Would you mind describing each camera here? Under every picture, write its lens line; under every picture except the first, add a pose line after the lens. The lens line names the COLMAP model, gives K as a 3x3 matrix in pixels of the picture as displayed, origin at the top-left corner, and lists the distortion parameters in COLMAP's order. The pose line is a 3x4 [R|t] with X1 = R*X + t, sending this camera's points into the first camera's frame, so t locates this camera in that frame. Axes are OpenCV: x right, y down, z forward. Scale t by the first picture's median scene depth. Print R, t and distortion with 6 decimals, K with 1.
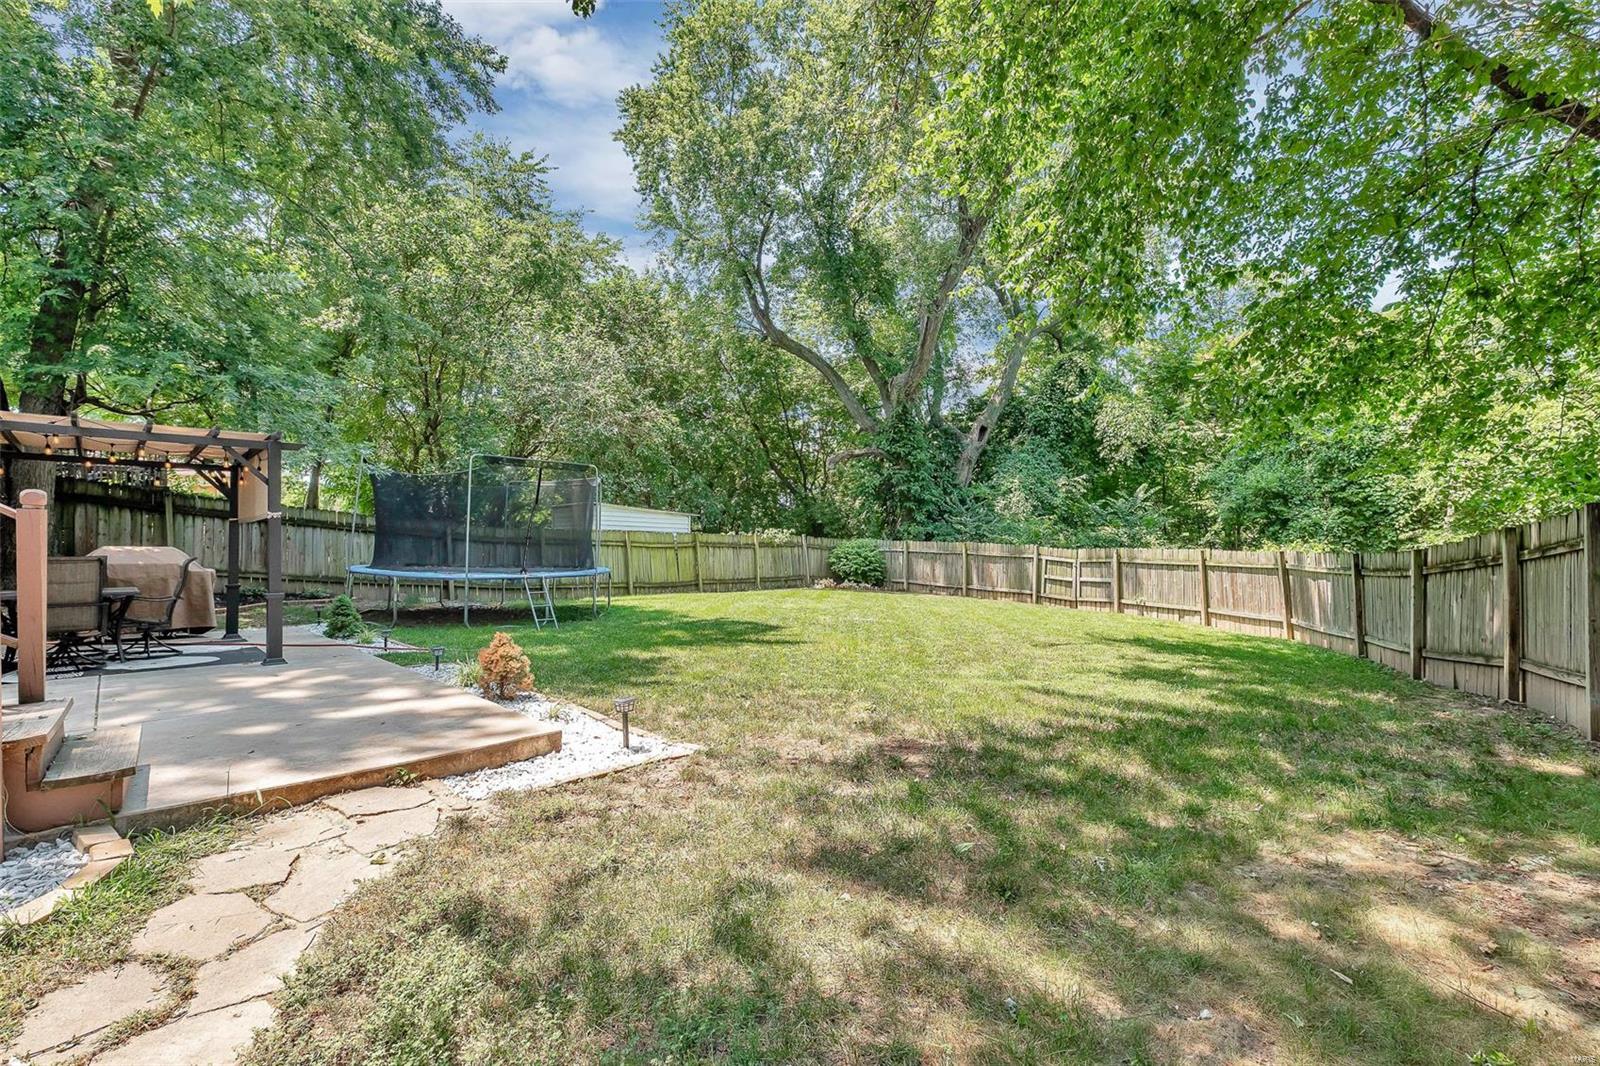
lens RADIAL K [[710.4, 0, 797.6], [0, 710.4, 542.1], [0, 0, 1]] dist [0.001882, 0.000000]
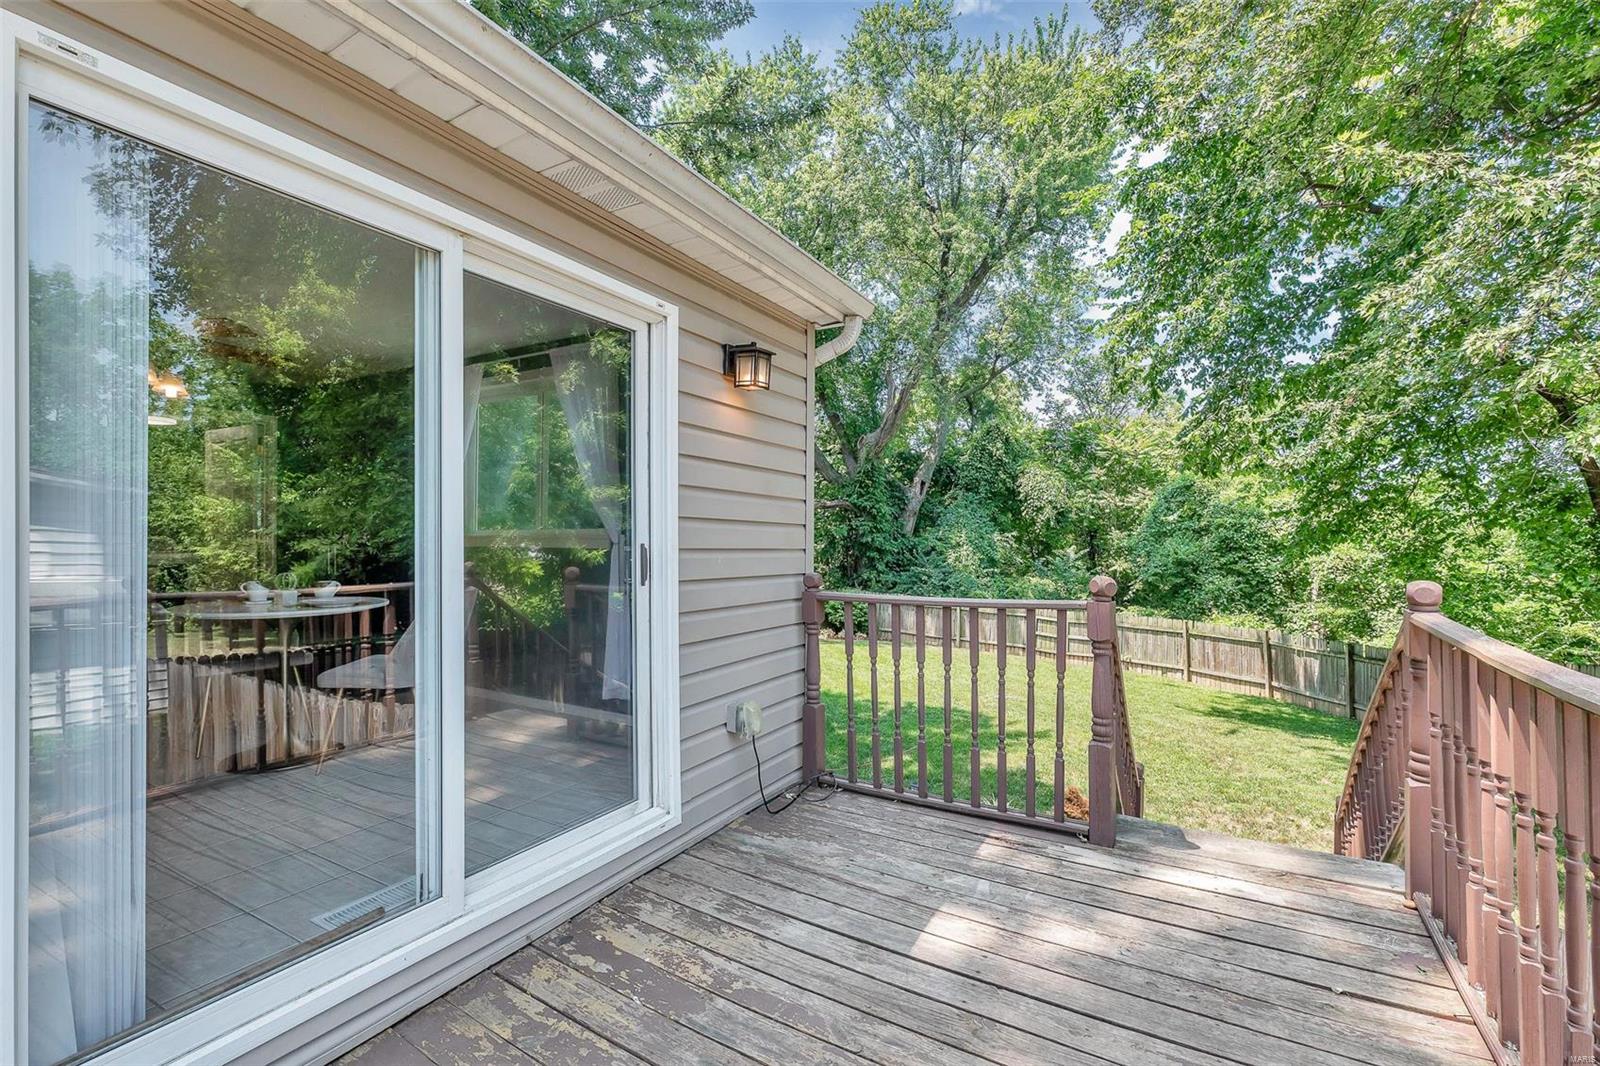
lens RADIAL K [[710.4, 0, 795.5], [0, 710.4, 533.0], [0, 0, 1]] dist [0.001882, 0.000000]
pose [[0.949783, 0.021979, 0.312138, -0.316652], [-0.019096, 0.999742, -0.012292, -0.076326], [-0.312328, 0.005714, 0.949957, 0.014822]]
